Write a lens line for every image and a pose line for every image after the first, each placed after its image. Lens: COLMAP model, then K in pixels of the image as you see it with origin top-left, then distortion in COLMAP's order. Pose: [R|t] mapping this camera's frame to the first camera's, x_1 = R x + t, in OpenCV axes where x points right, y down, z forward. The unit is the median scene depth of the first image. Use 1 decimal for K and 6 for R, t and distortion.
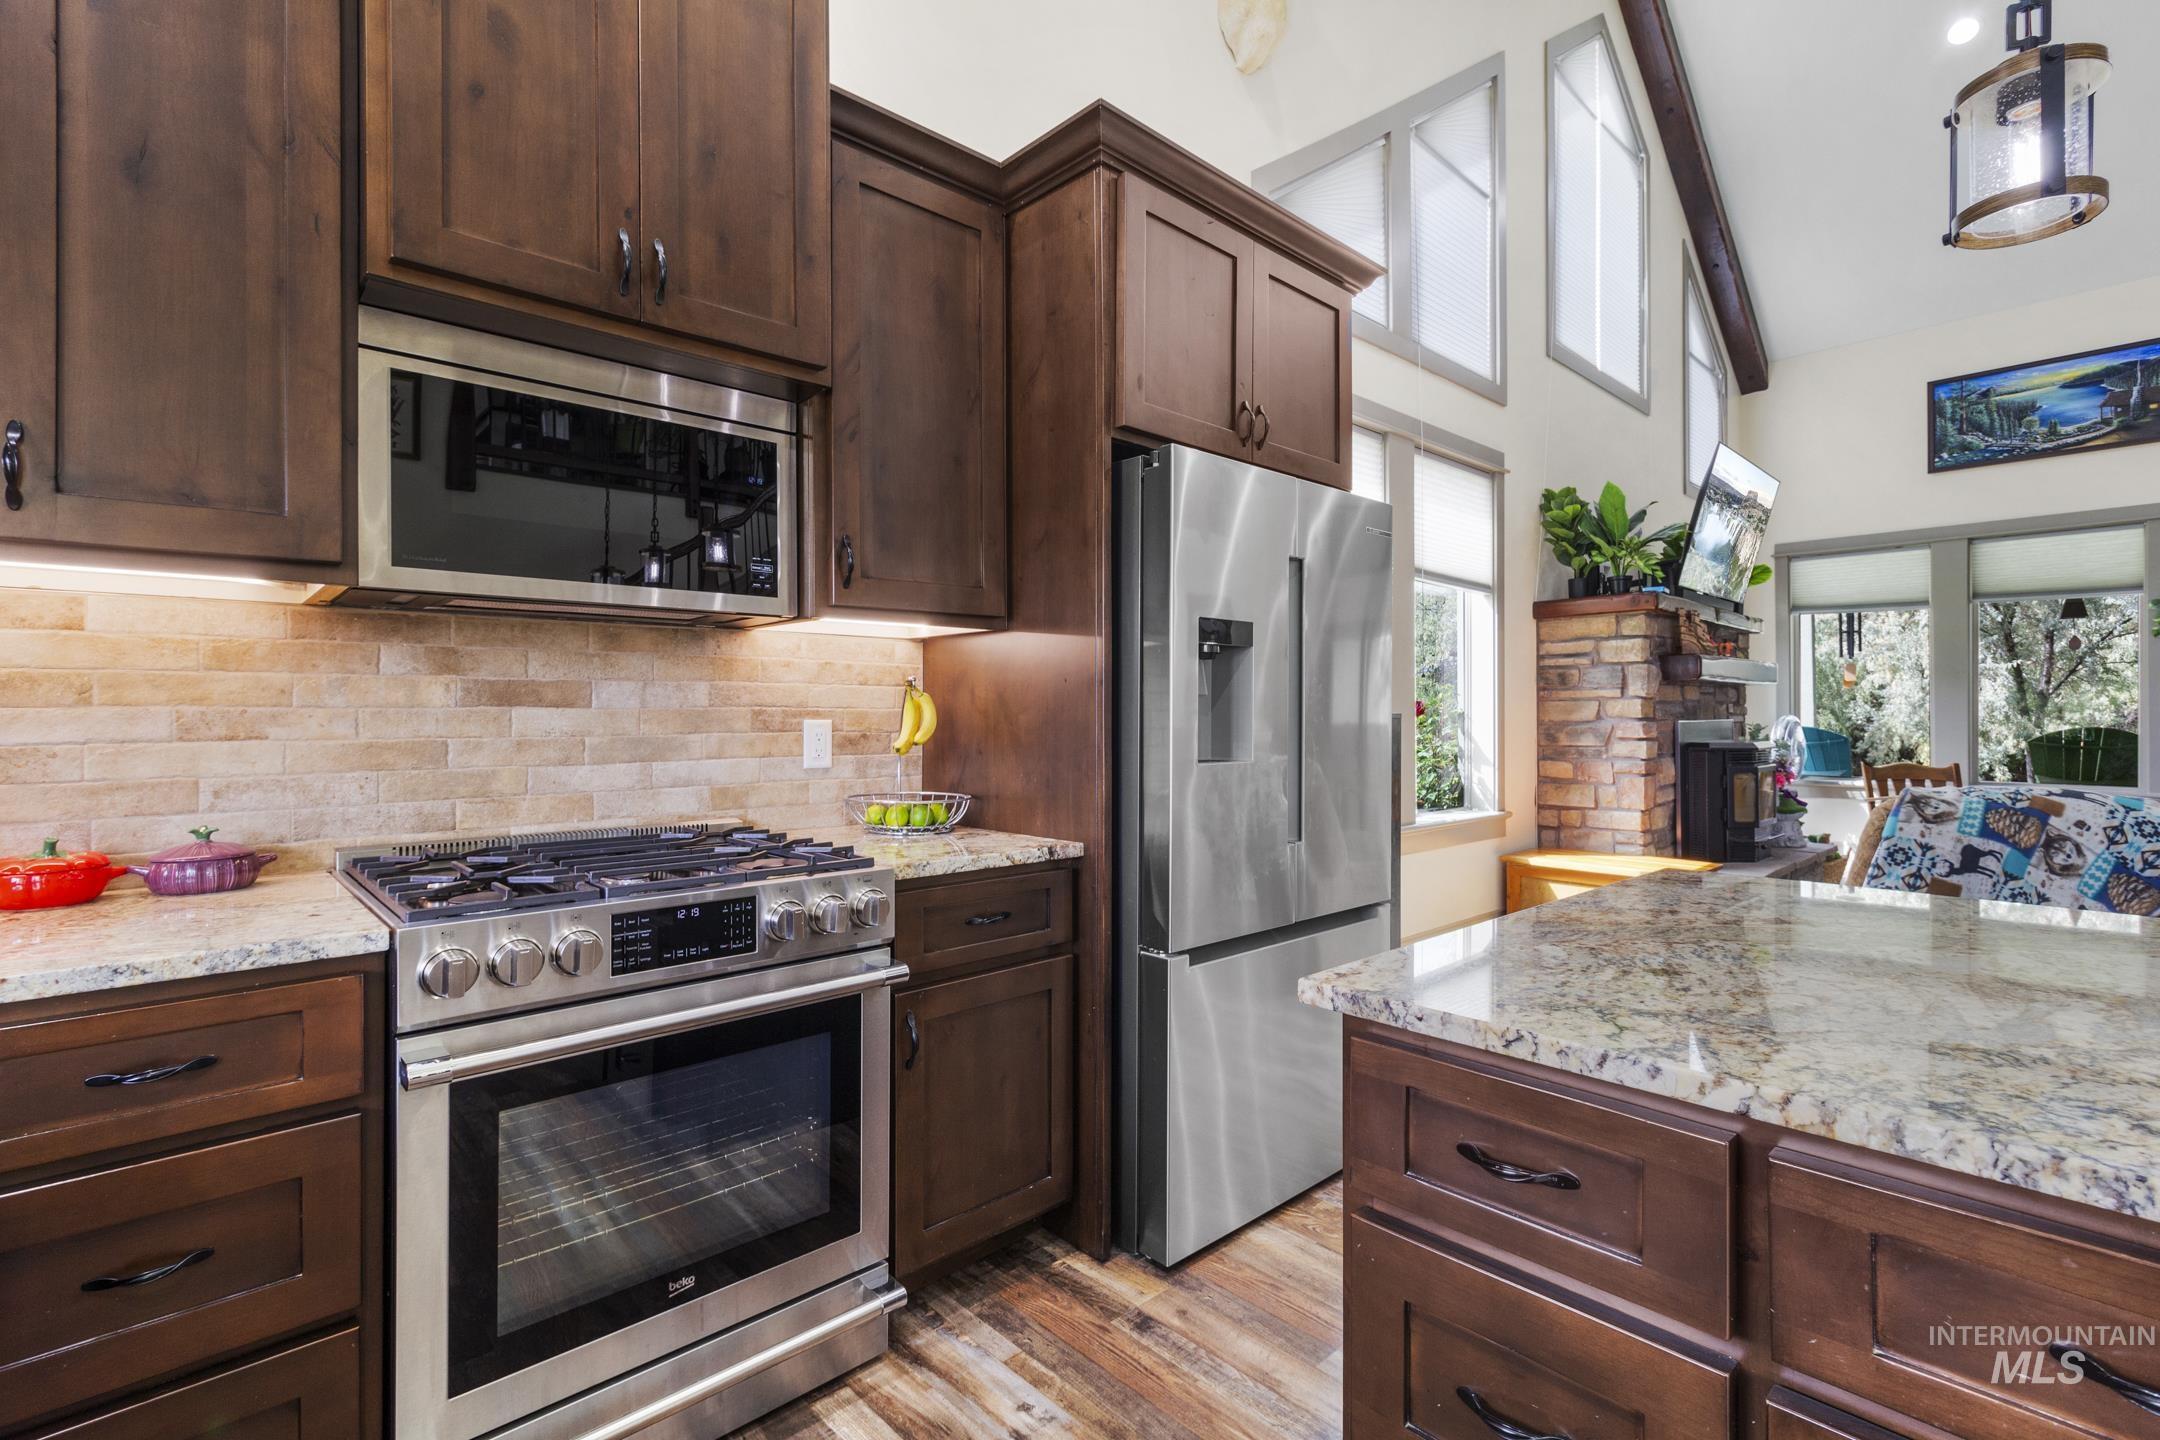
lens RADIAL K [[992.8, 0, 1085.7], [0, 992.8, 711.2], [0, 0, 1]] dist [0.002620, 0.000384]
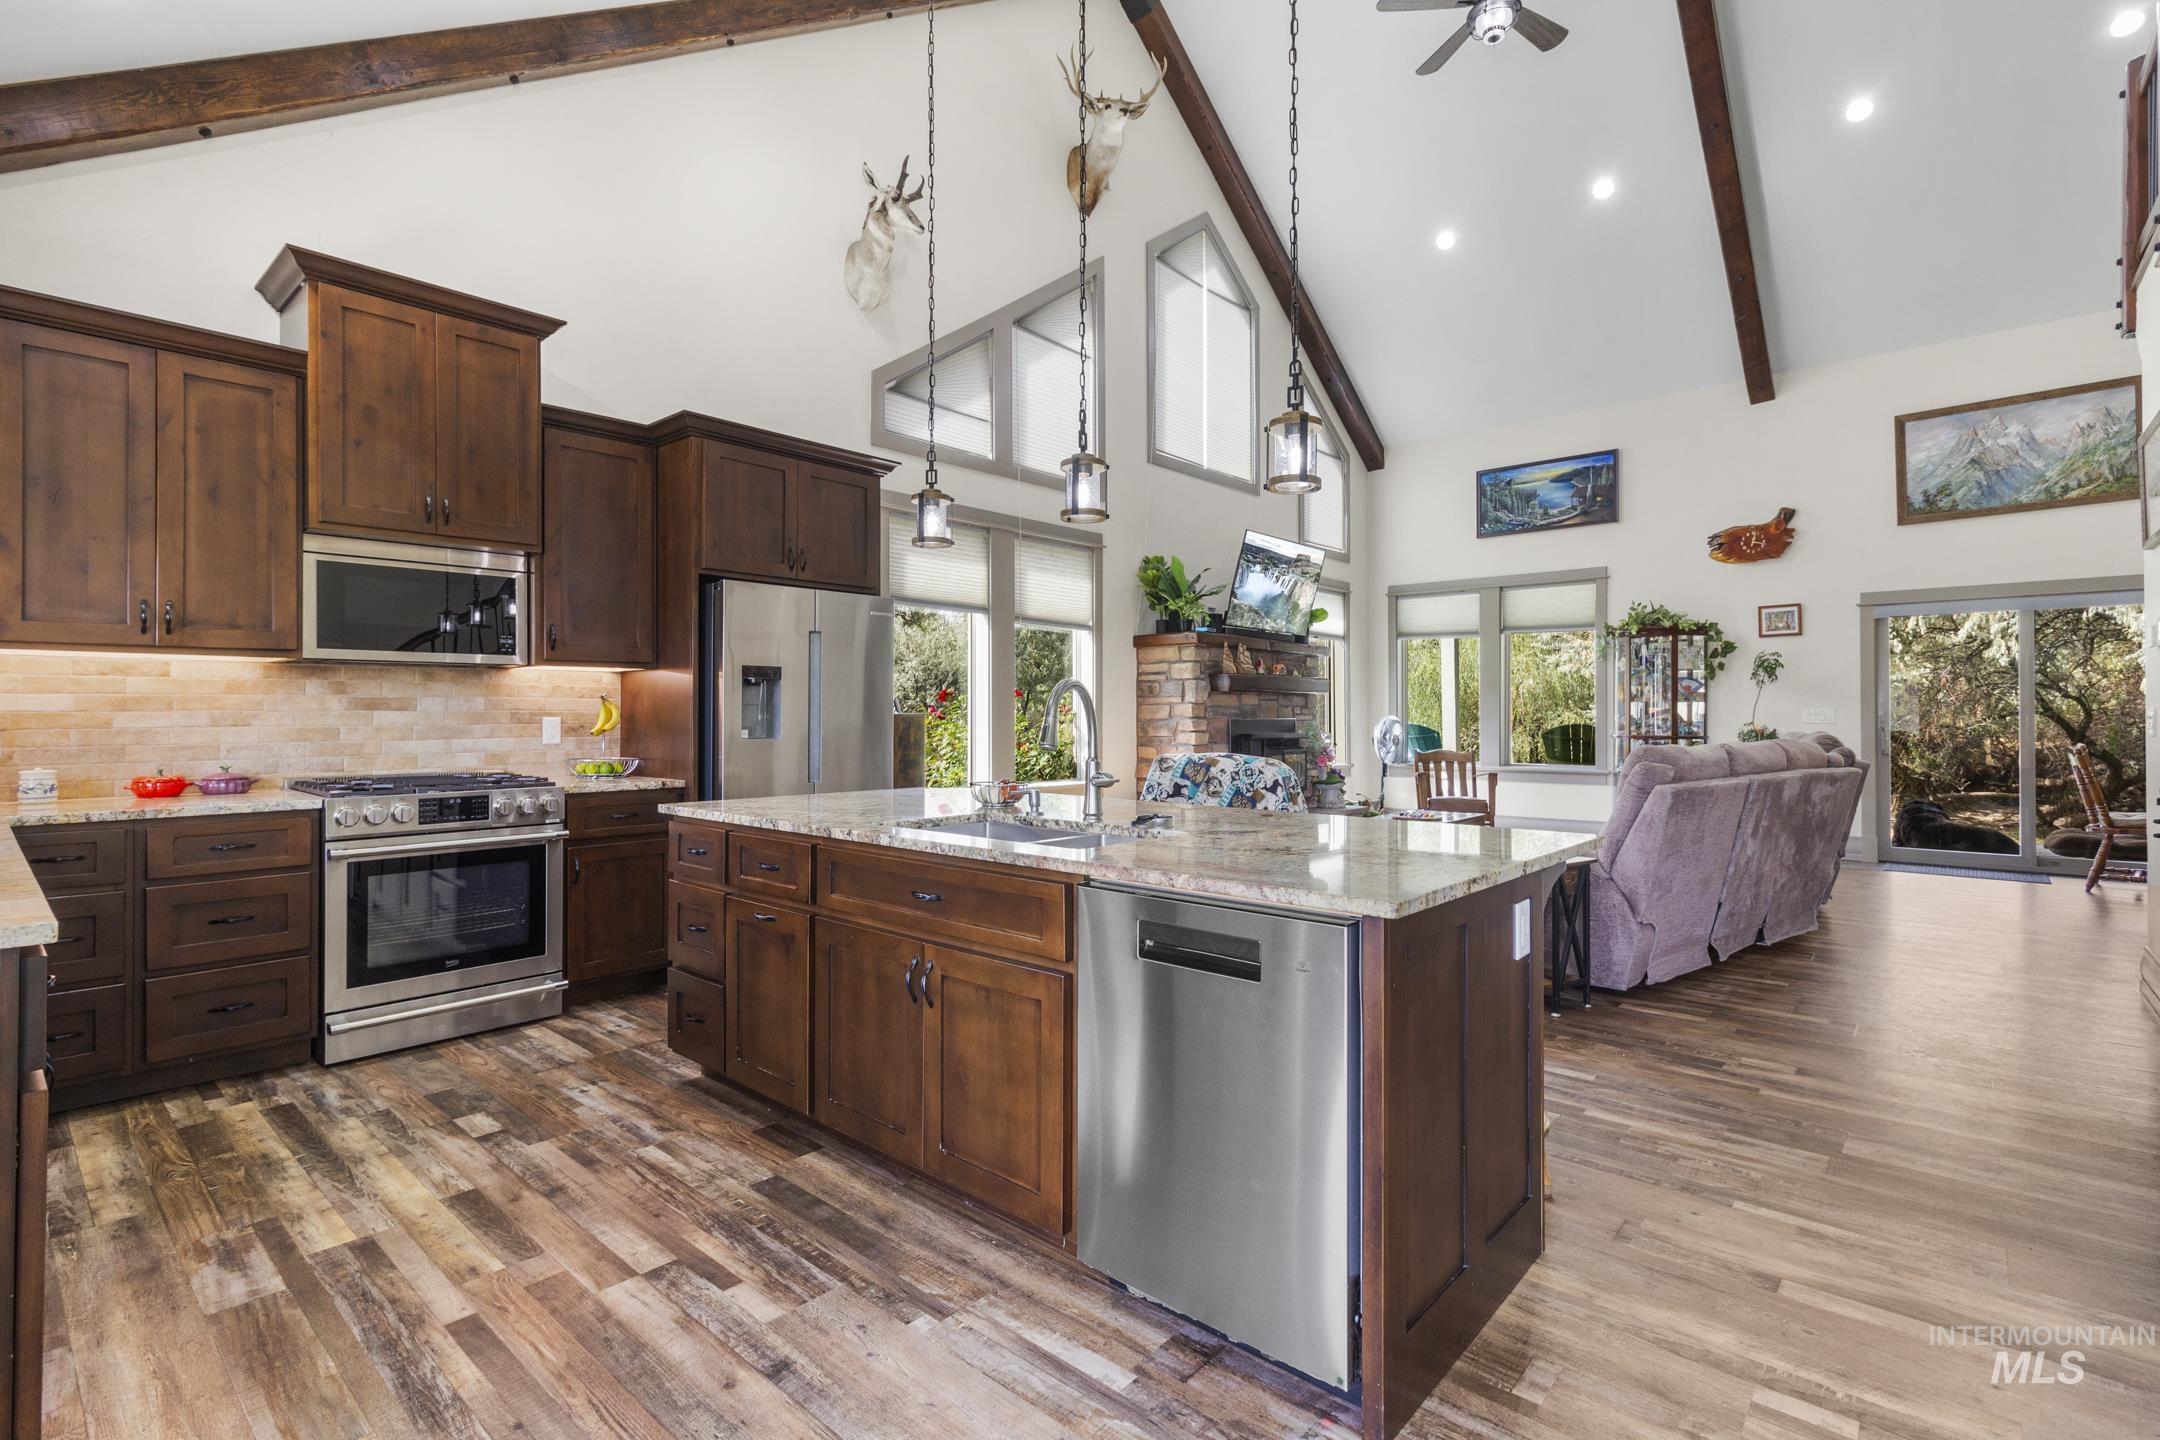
lens RADIAL K [[995.3, 0, 1085.0], [0, 995.3, 710.5], [0, 0, 1]] dist [0.001770, -0.000102]
pose [[0.995302, 0.001197, 0.096813, 0.596901], [-0.001207, 0.999999, 0.000045, -0.005803], [-0.096813, -0.000162, 0.995303, -1.036078]]
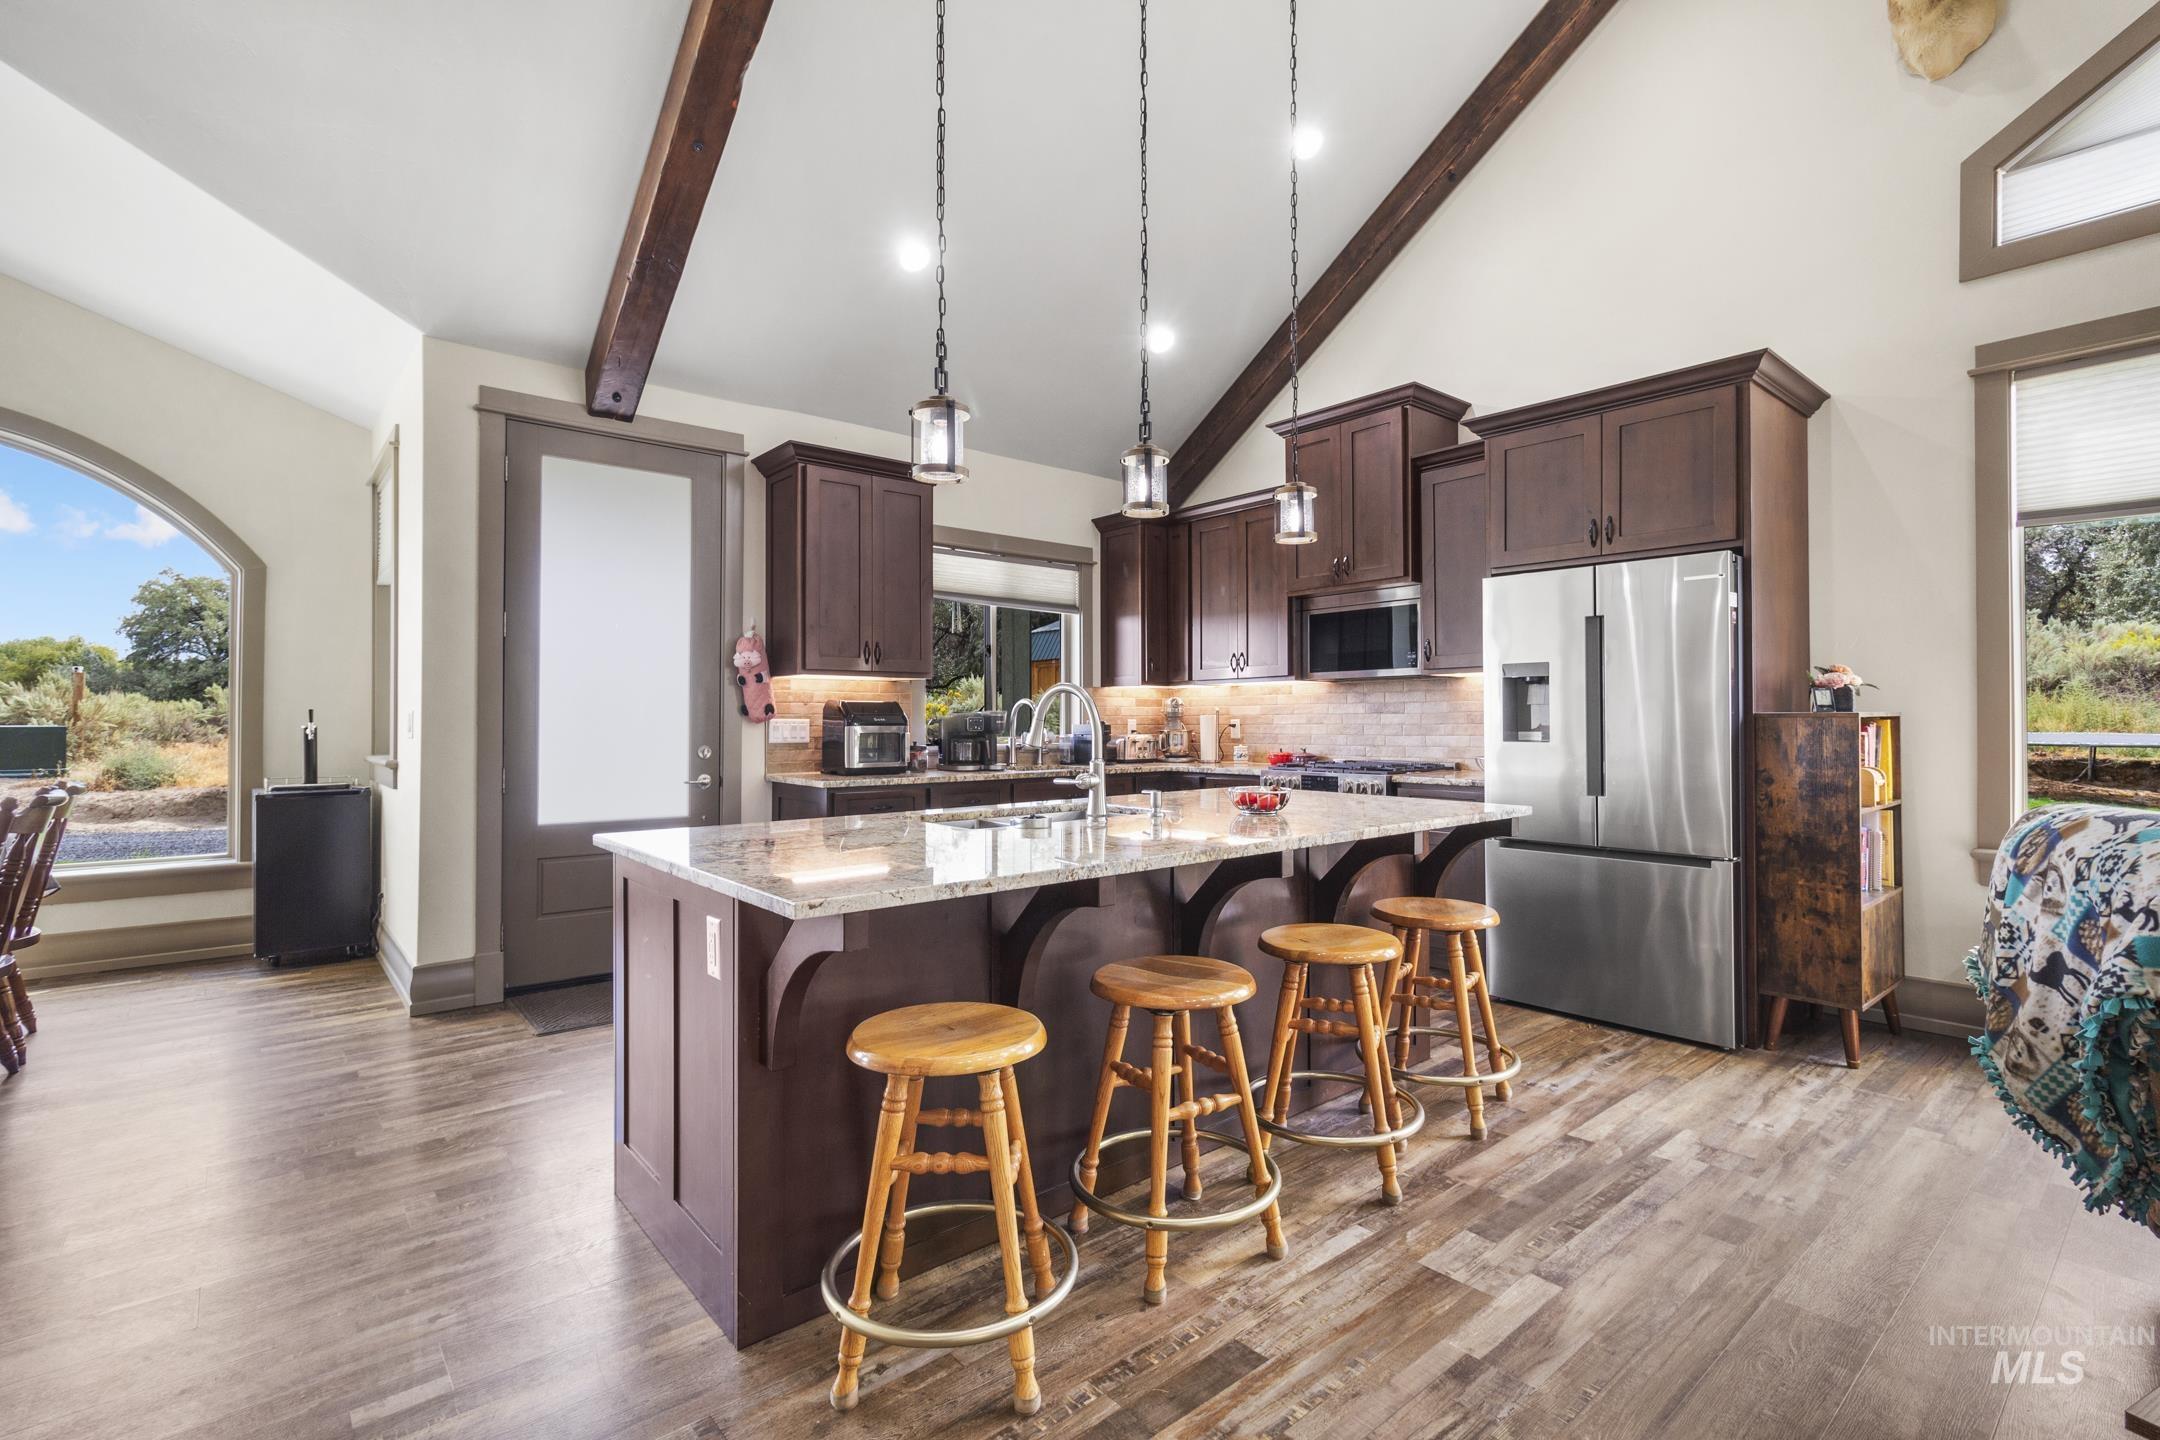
lens RADIAL K [[992.8, 0, 1085.7], [0, 992.8, 711.2], [0, 0, 1]] dist [0.002620, 0.000384]
pose [[-0.046299, -0.006082, -0.998909, 2.024074], [0.007871, 0.999948, -0.006453, 0.001102], [0.998897, -0.008161, -0.046248, 0.286606]]
